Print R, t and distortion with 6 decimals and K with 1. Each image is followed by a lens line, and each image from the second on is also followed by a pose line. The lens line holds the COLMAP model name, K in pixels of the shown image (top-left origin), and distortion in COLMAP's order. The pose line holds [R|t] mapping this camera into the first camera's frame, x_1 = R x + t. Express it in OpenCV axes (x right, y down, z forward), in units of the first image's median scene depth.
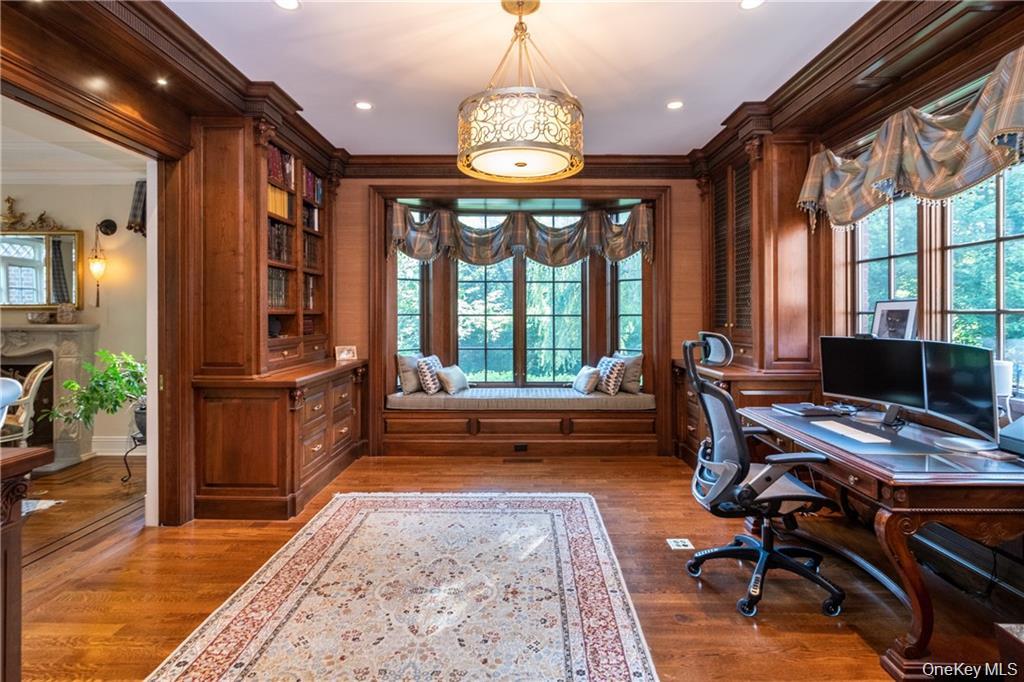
lens RADIAL K [[502.2, 0, 517.7], [0, 502.2, 312.5], [0, 0, 1]] dist [0.000087, 0.000022]
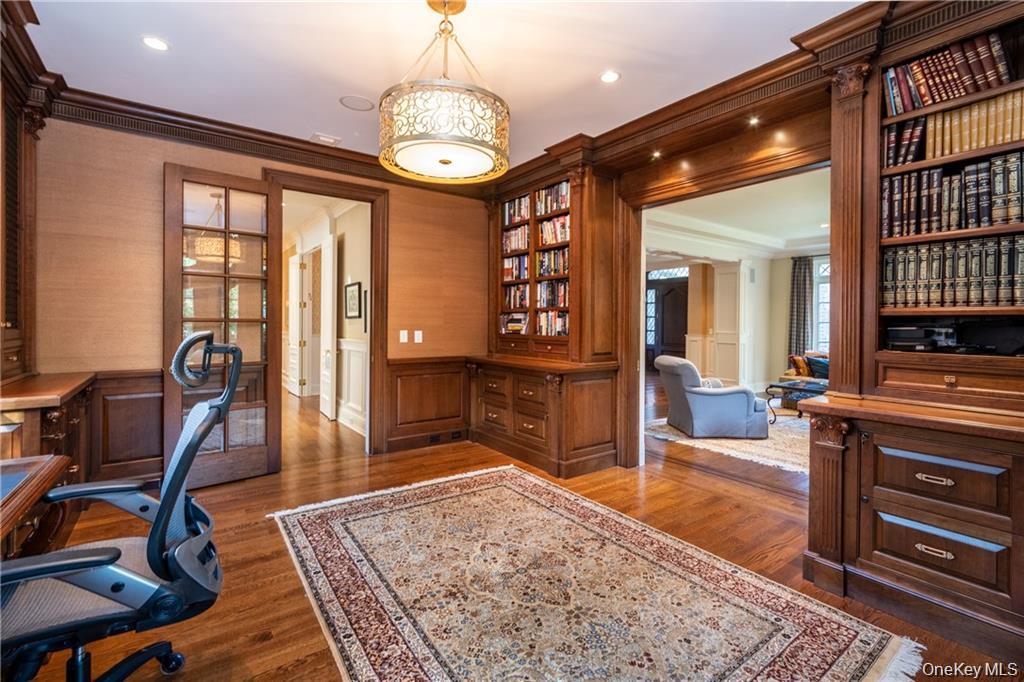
lens RADIAL K [[450.5, 0, 511.6], [0, 450.5, 331.0], [0, 0, 1]] dist [-0.000094, -0.000046]
pose [[-0.801889, 0.005037, -0.597451, 0.417959], [-0.003485, 0.999908, 0.013108, 0.042353], [0.597463, 0.012593, -0.801798, 1.761097]]
